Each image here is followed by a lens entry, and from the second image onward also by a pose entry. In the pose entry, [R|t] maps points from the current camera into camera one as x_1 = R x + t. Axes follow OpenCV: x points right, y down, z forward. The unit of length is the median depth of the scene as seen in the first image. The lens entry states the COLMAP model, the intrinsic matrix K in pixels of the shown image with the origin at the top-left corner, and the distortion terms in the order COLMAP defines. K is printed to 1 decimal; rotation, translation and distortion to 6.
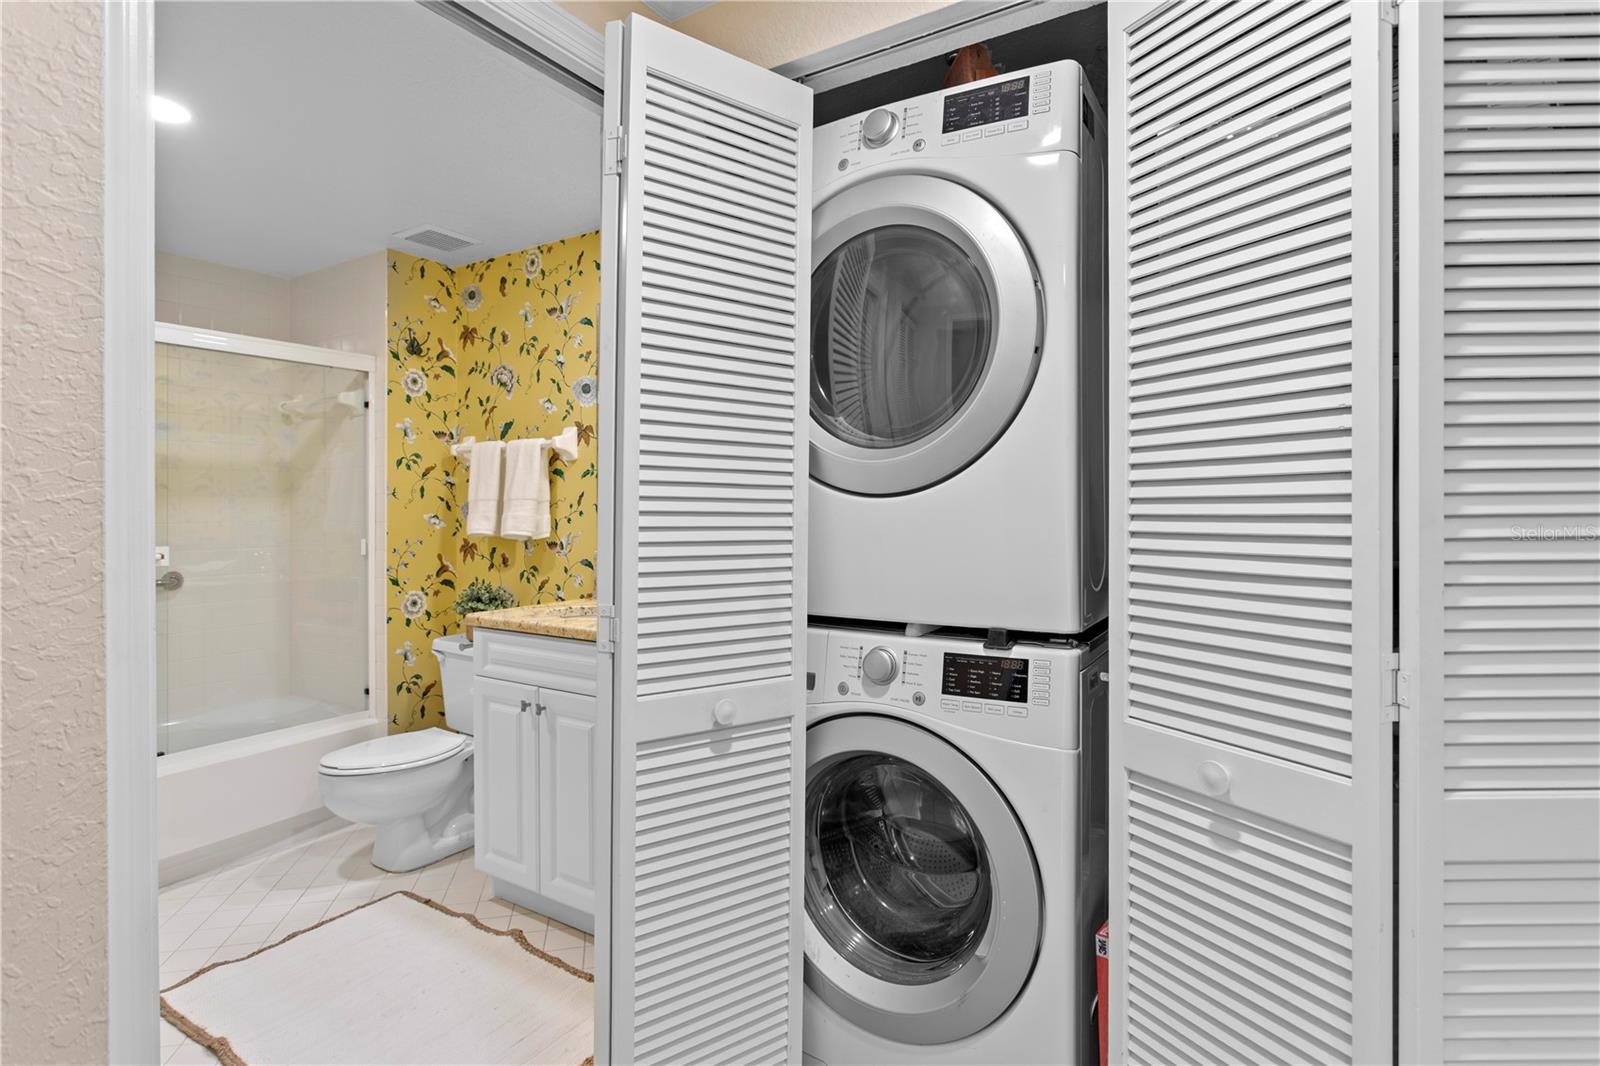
lens RADIAL K [[825.3, 0, 795.3], [0, 825.3, 501.4], [0, 0, 1]] dist [-0.005442, 0.009062]
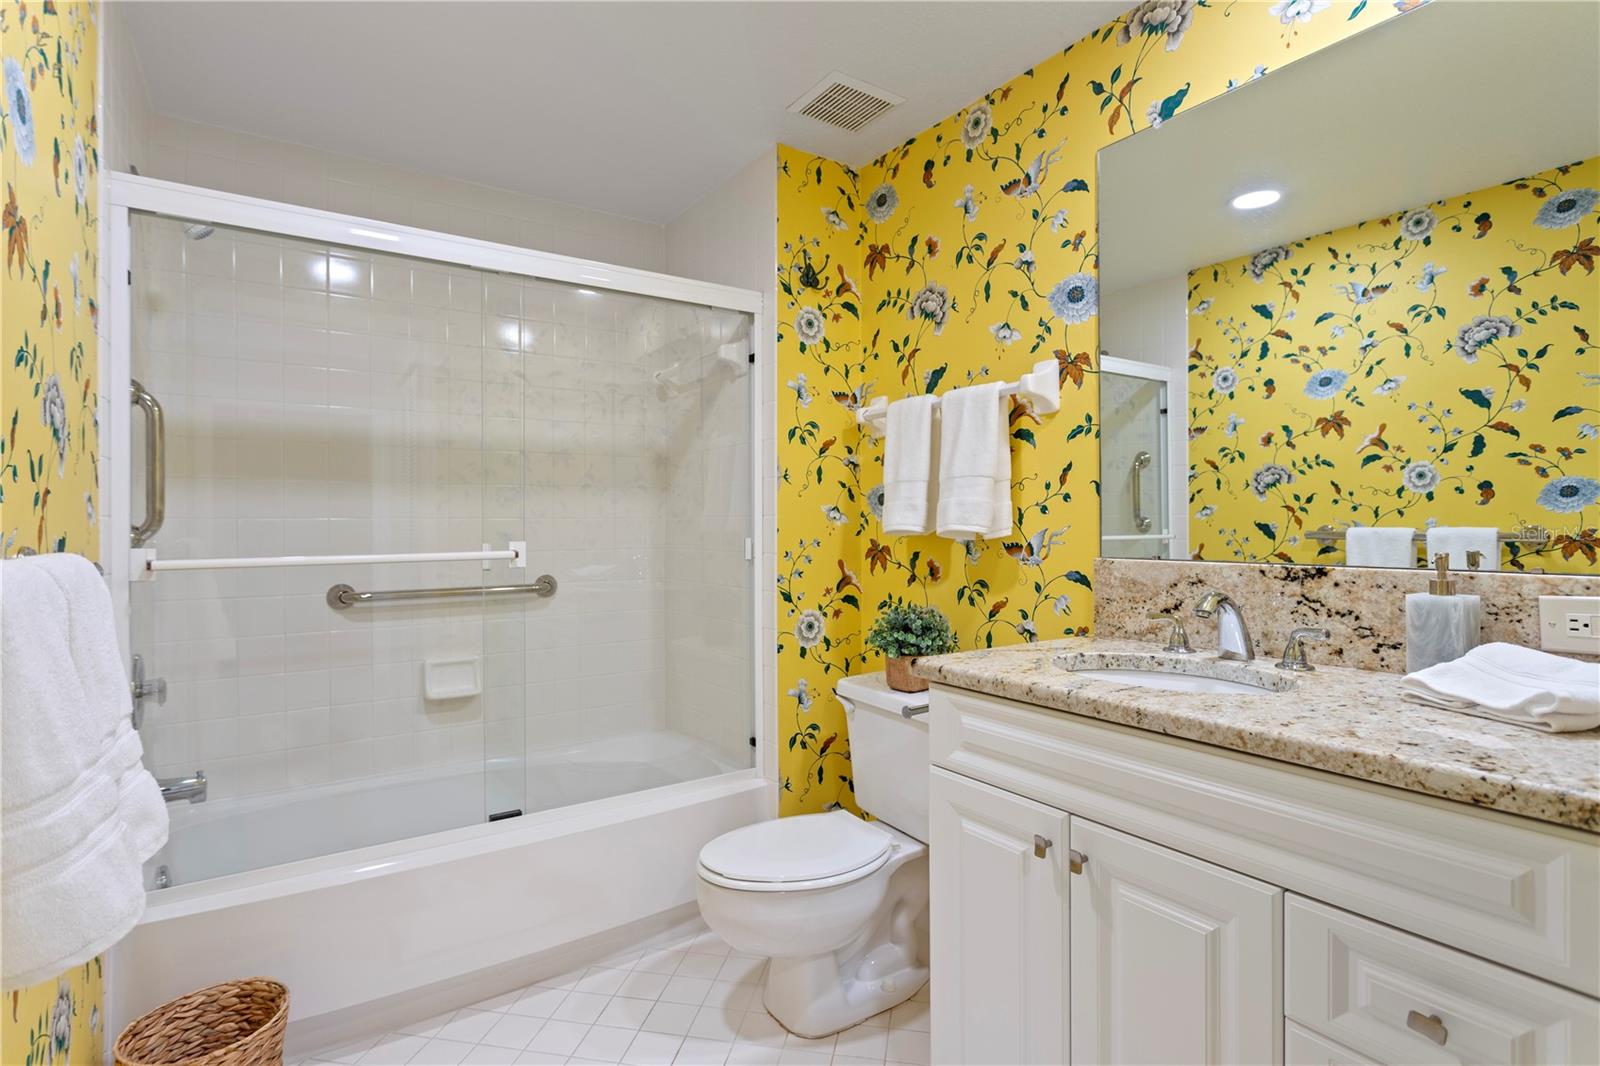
lens RADIAL K [[825.3, 0, 795.3], [0, 825.3, 501.4], [0, 0, 1]] dist [-0.005442, 0.009062]
pose [[0.920949, -0.010938, -0.389530, -0.191333], [0.004063, 0.999821, -0.018470, 0.026352], [0.389662, 0.015427, 0.920829, 0.324438]]
